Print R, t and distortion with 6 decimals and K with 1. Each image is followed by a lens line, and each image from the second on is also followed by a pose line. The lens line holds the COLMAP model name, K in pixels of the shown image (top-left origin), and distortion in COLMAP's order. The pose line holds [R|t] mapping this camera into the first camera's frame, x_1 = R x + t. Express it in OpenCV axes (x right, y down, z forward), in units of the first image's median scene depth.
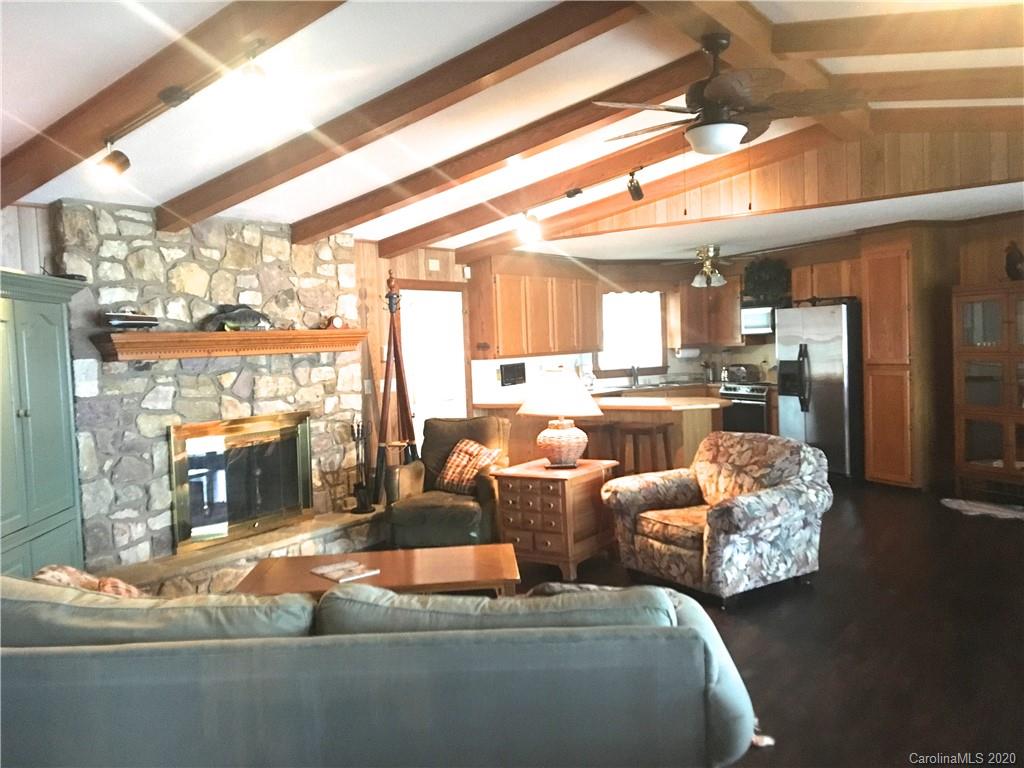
lens RADIAL K [[910.2, 0, 531.5], [0, 910.2, 382.6], [0, 0, 1]] dist [0.154365, -0.007791]
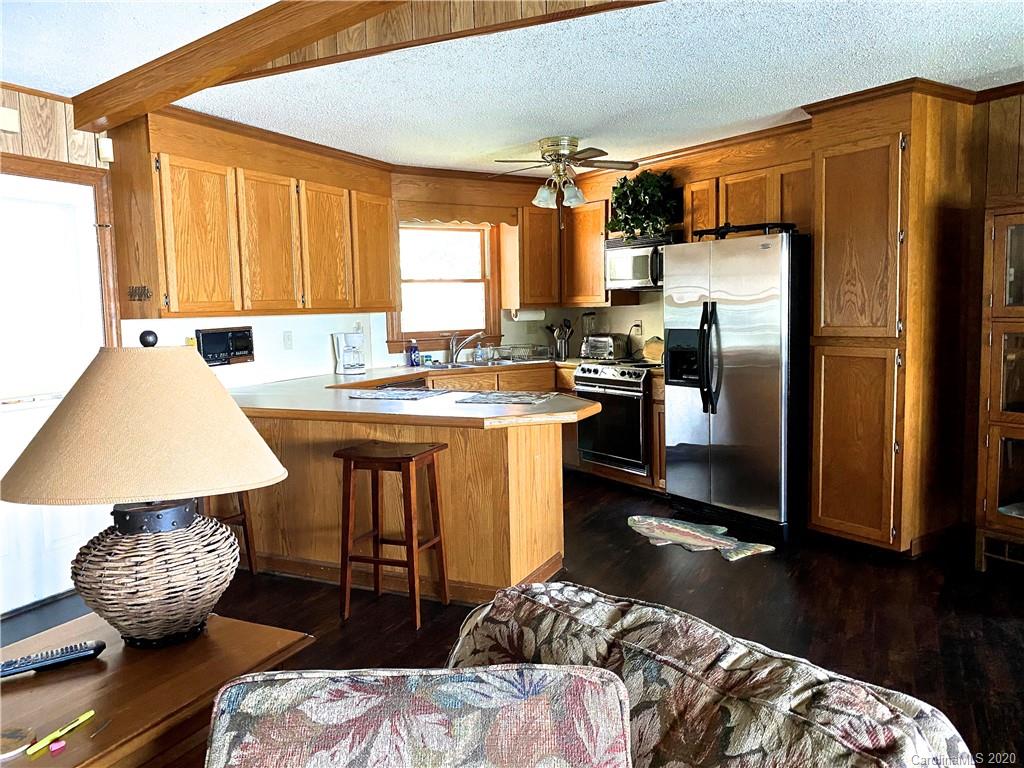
lens RADIAL K [[785.3, 0, 509.5], [0, 785.3, 377.8], [0, 0, 1]] dist [0.065738, -0.097540]
pose [[0.991022, 0.004871, 0.133609, 0.134174], [-0.009890, 0.999269, 0.036927, -0.013680], [-0.133331, -0.037917, 0.990346, 0.712774]]
